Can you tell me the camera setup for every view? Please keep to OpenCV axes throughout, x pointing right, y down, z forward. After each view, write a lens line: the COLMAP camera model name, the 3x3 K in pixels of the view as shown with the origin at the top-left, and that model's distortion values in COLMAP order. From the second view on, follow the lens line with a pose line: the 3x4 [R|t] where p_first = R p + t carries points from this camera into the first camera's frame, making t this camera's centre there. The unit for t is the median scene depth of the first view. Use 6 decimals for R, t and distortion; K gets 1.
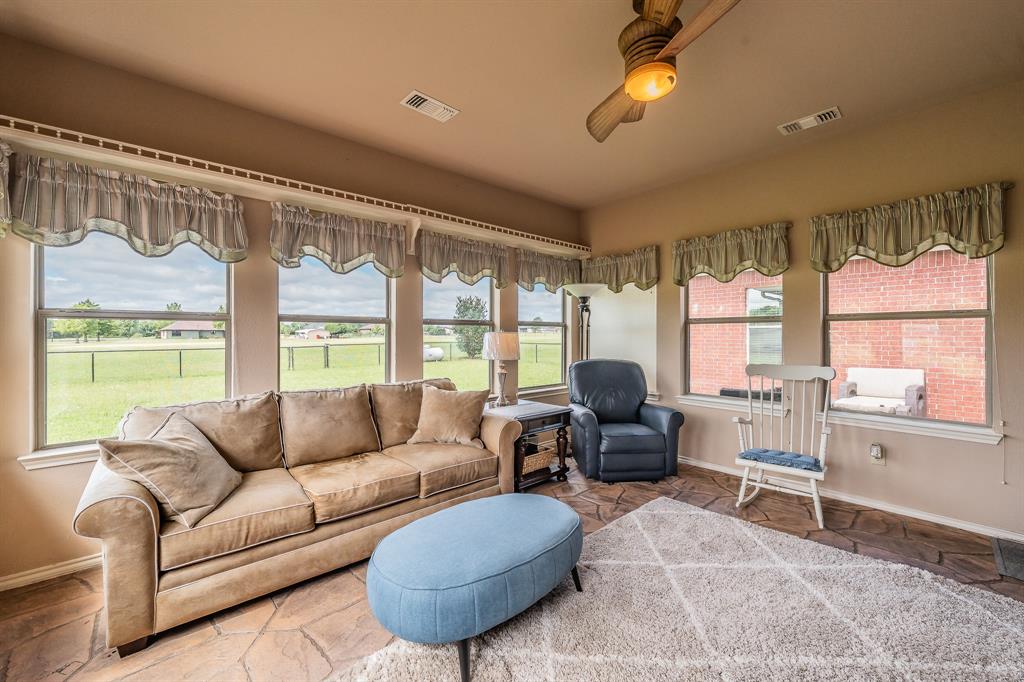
lens RADIAL K [[400.3, 0, 509.0], [0, 400.3, 338.8], [0, 0, 1]] dist [0.000414, 0.000042]
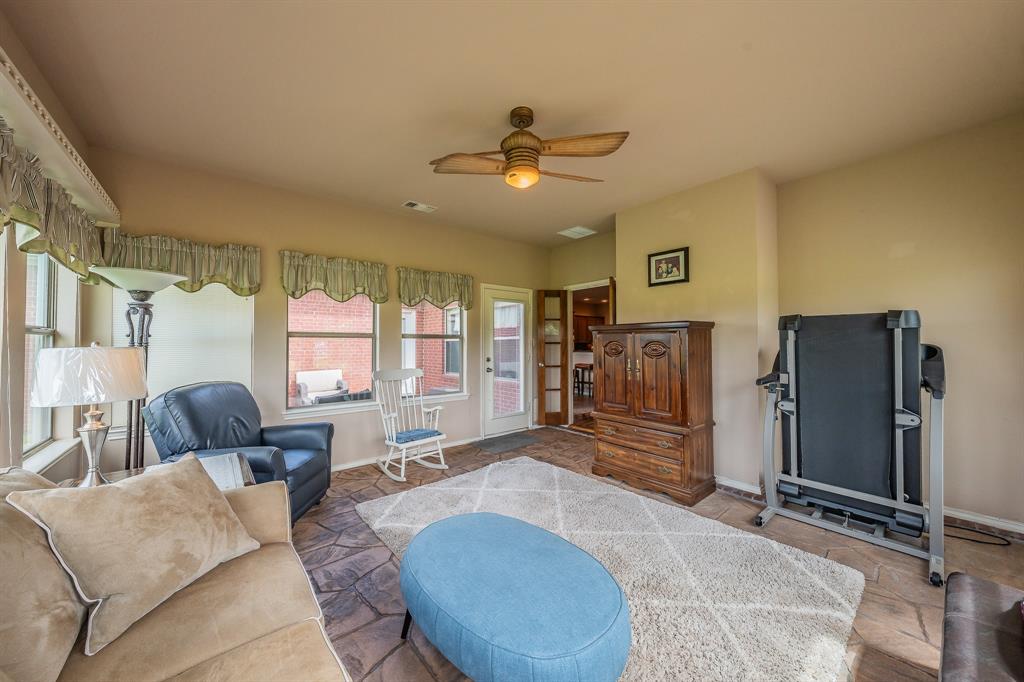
lens RADIAL K [[369.1, 0, 509.1], [0, 369.1, 335.4], [0, 0, 1]] dist [-0.001271, 0.000089]
pose [[0.041490, 0.021060, 0.998917, -0.500081], [0.005037, 0.999761, -0.021287, -0.021348], [-0.999126, 0.005915, 0.041374, 0.487908]]
